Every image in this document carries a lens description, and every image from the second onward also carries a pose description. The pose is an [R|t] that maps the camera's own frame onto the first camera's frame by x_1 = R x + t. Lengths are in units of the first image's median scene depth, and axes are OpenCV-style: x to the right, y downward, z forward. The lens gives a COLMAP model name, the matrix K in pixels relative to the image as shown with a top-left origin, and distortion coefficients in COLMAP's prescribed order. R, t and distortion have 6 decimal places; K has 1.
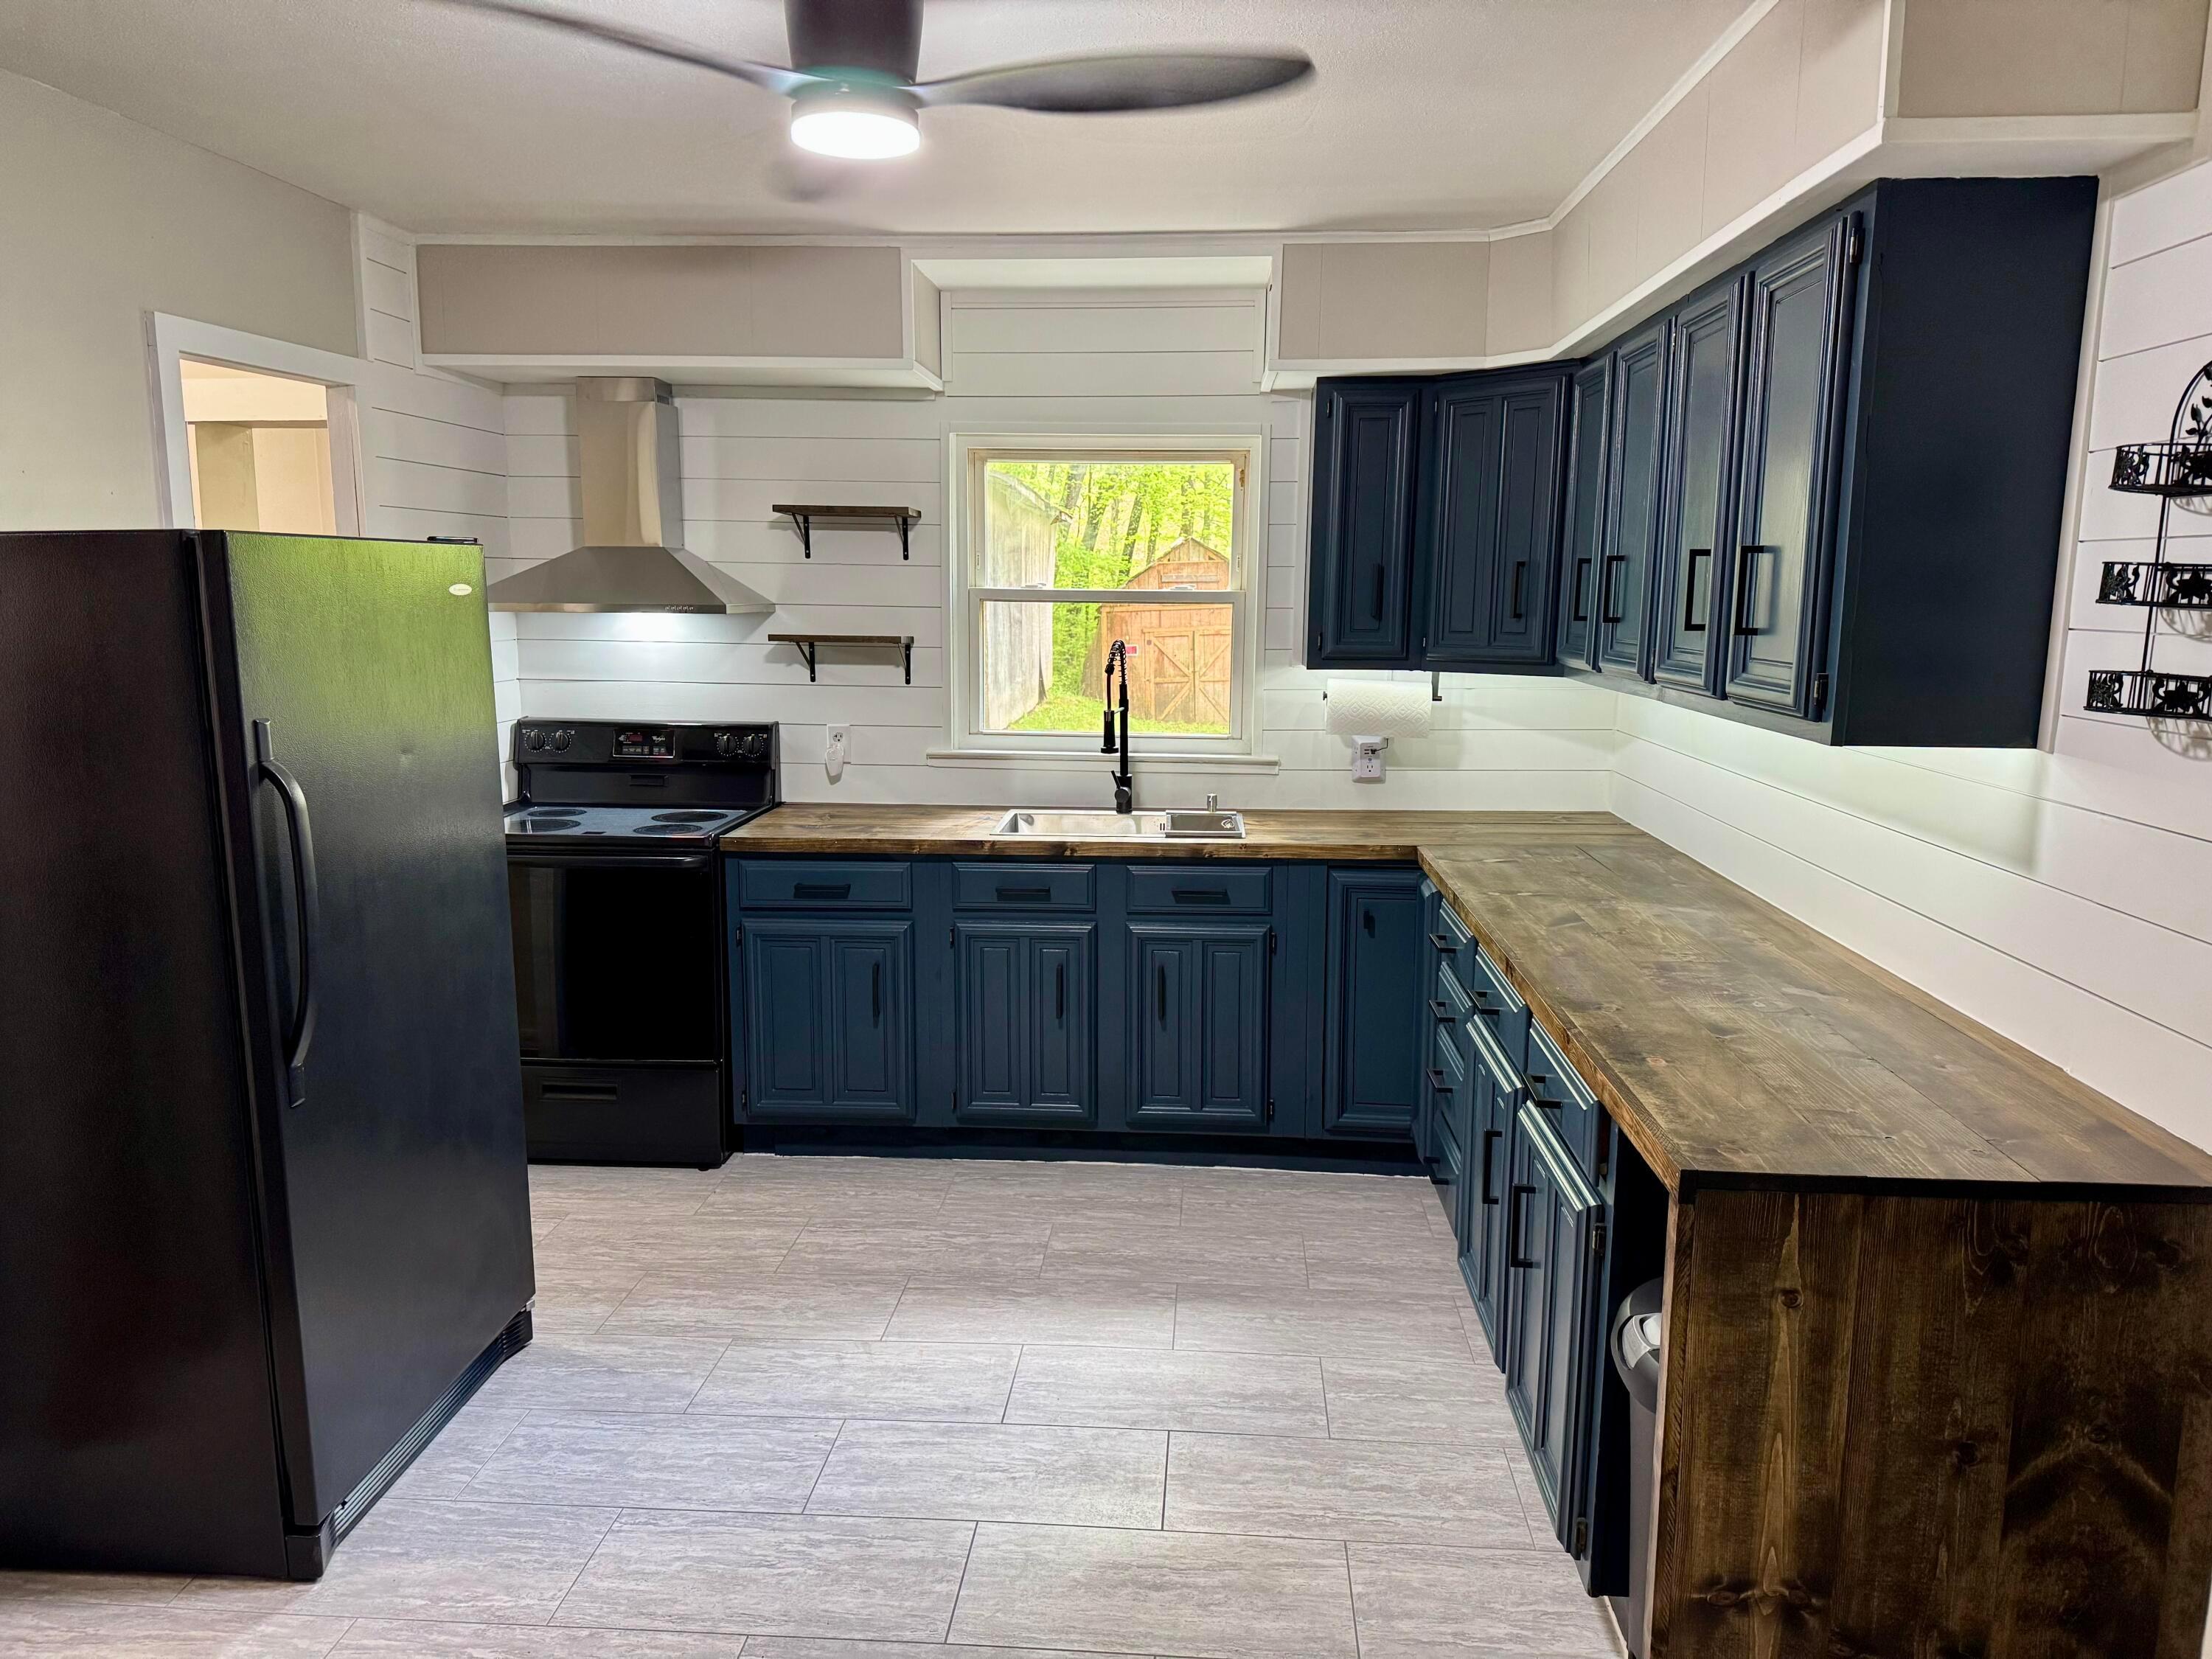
lens RADIAL K [[1537.1, 0, 1106.0], [0, 1537.1, 829.5], [0, 0, 1]] dist [-0.001531, -0.001303]
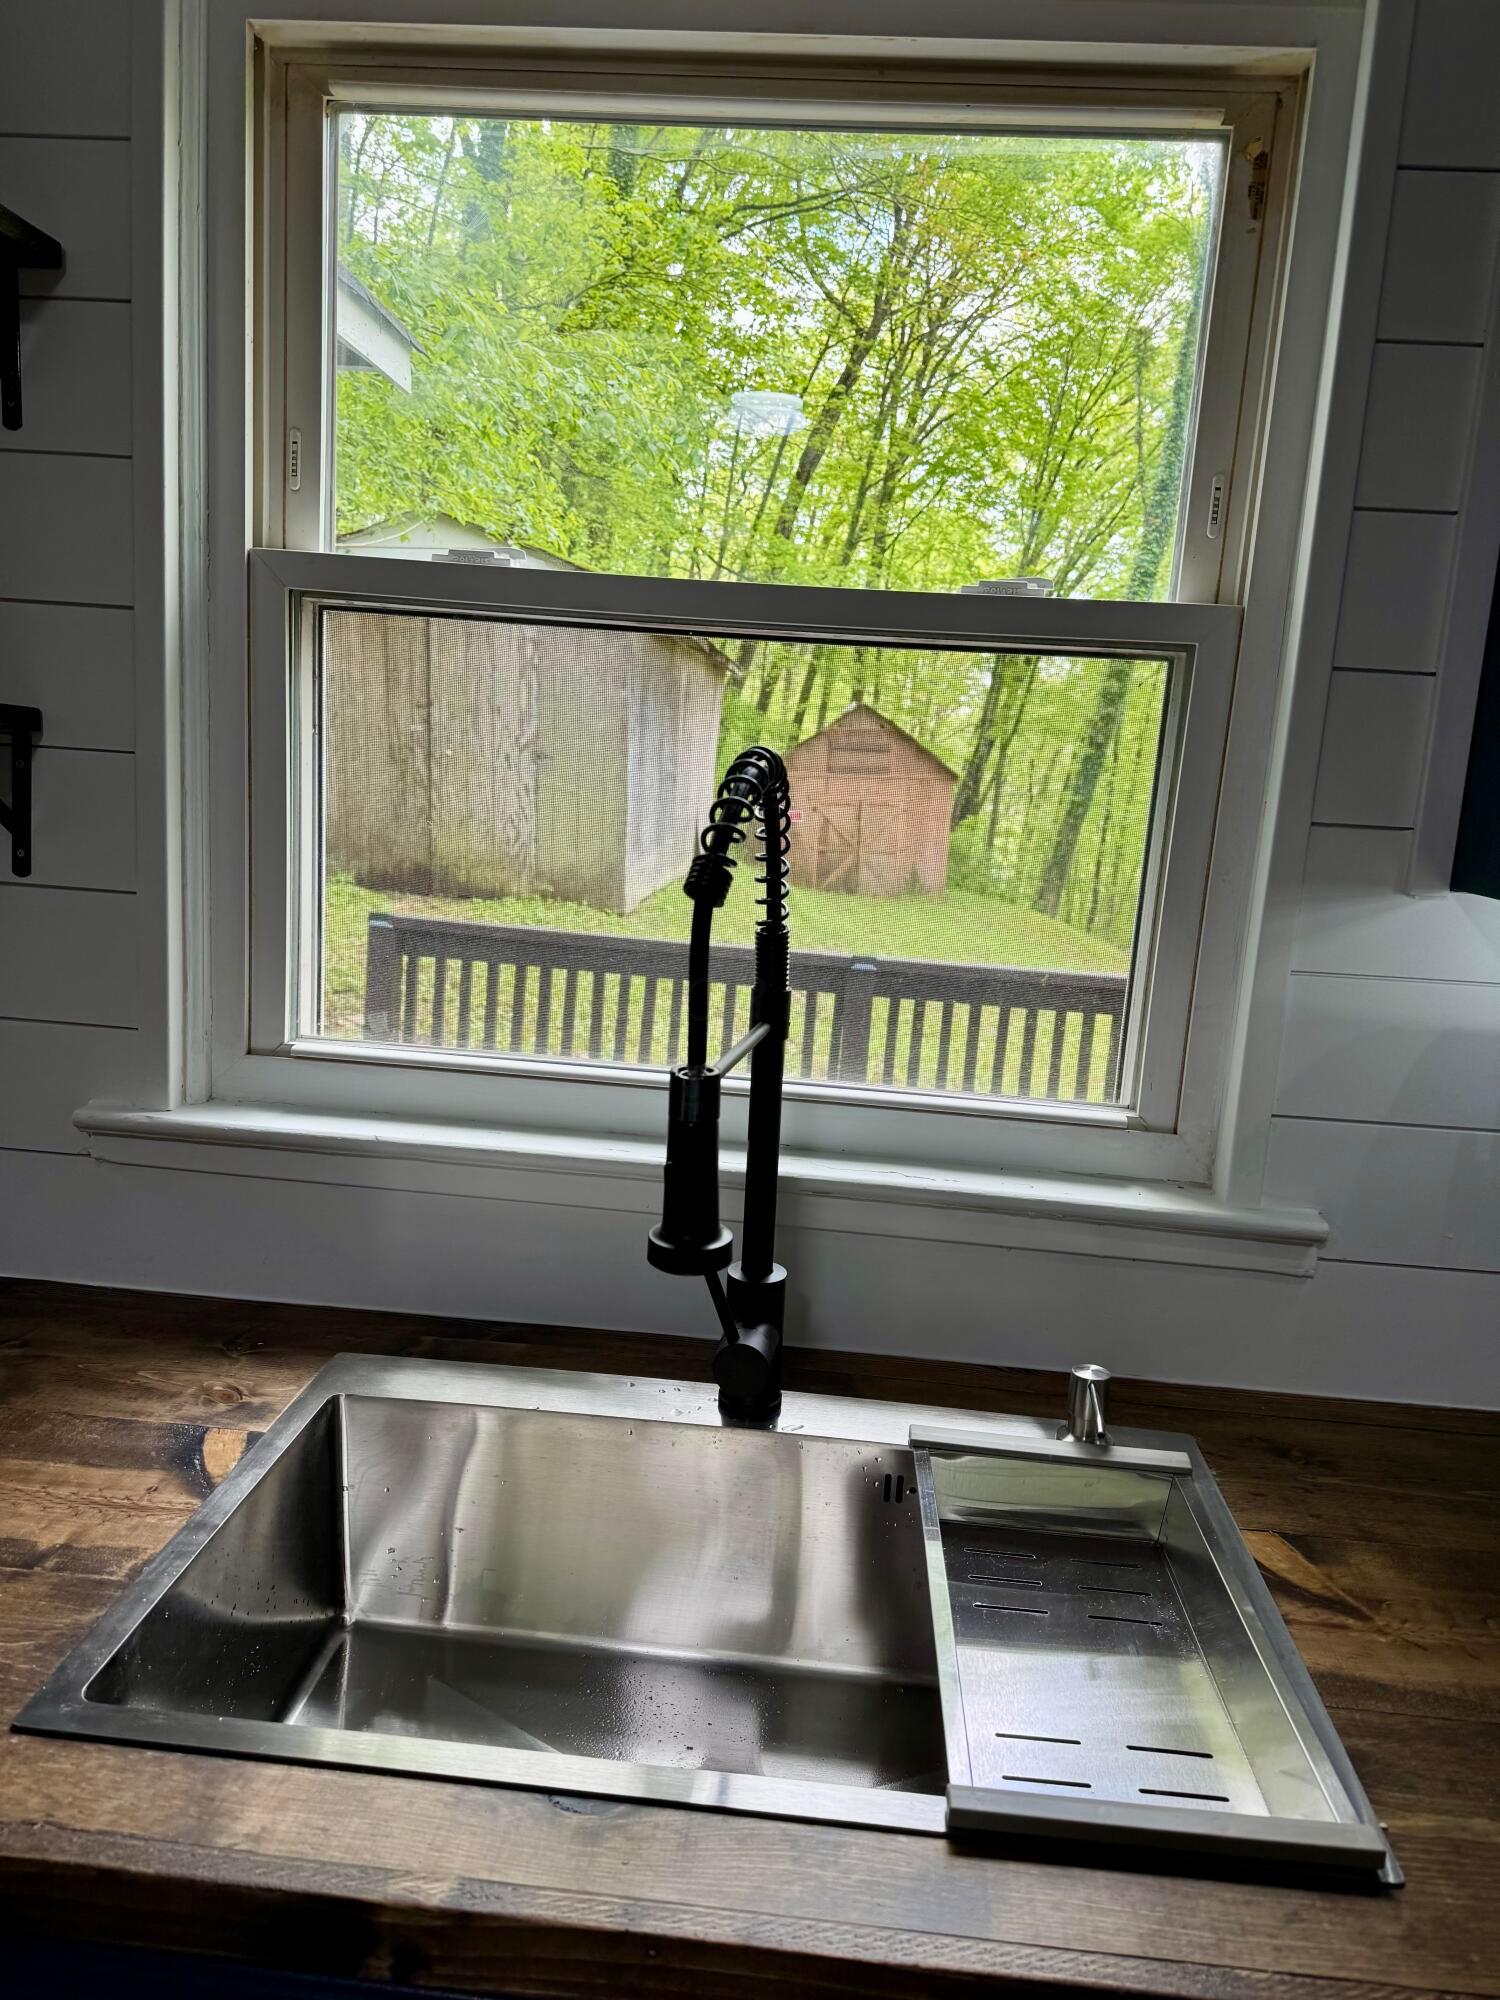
lens RADIAL K [[1389.8, 0, 750.0], [0, 1389.8, 1000.0], [0, 0, 1]] dist [-0.001531, -0.001303]
pose [[0.998268, 0.058230, -0.008411, 0.001541], [-0.058085, 0.998174, 0.016575, -0.013316], [0.009360, -0.016058, 0.999827, 0.118156]]
